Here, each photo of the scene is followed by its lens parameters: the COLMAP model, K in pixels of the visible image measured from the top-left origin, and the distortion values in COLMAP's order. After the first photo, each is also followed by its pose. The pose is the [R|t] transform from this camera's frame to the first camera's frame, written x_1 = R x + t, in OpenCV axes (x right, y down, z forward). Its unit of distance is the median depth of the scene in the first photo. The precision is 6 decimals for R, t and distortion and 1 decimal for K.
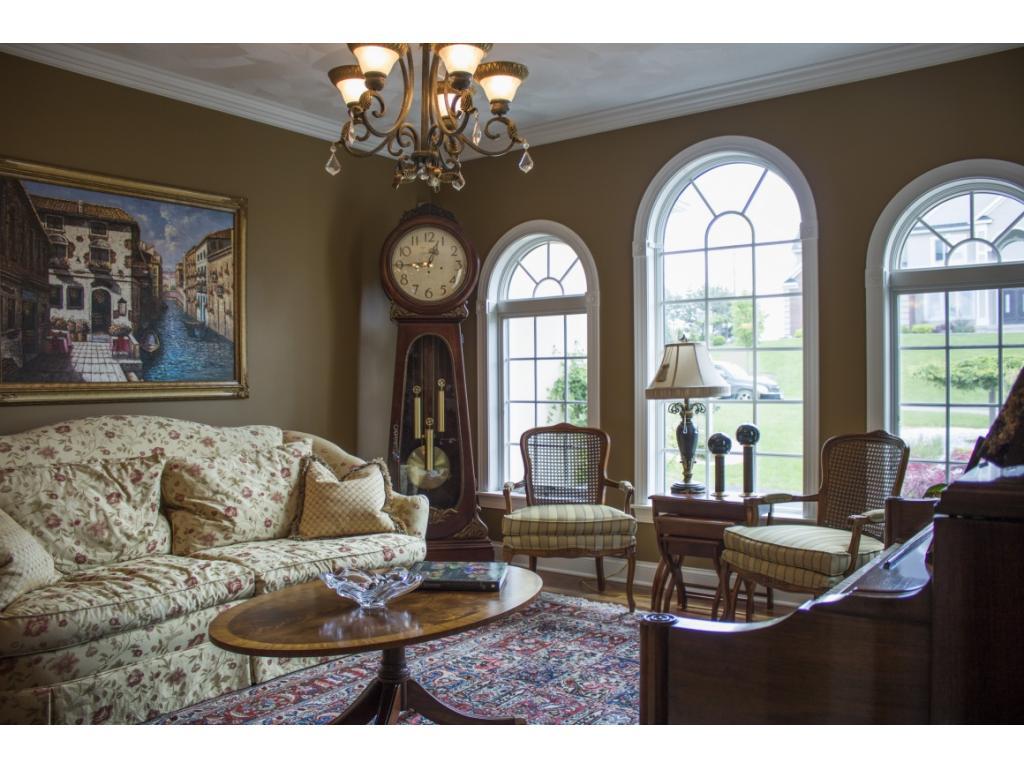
lens RADIAL K [[856.7, 0, 511.9], [0, 856.7, 383.6], [0, 0, 1]] dist [-0.098217, 0.049215]
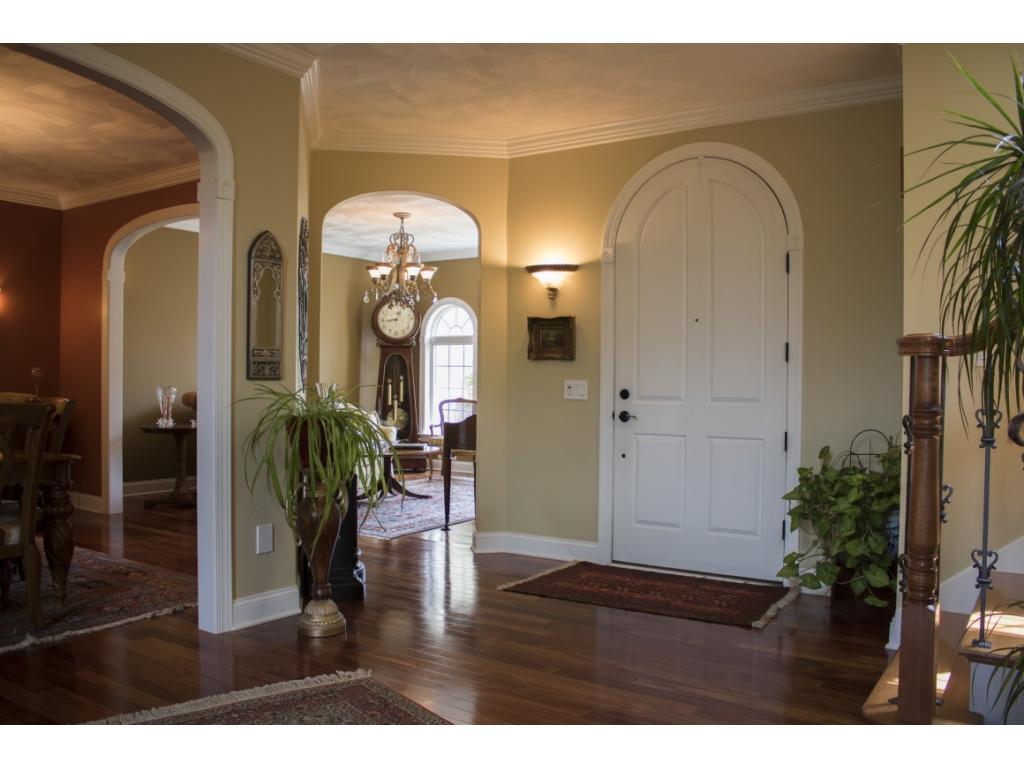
lens RADIAL K [[856.7, 0, 512.3], [0, 856.7, 383.2], [0, 0, 1]] dist [-0.098217, 0.049215]
pose [[0.998308, 0.012780, 0.056728, 0.064952], [-0.013010, 0.999909, 0.003689, 0.001622], [-0.056675, -0.004421, 0.998383, -1.044142]]
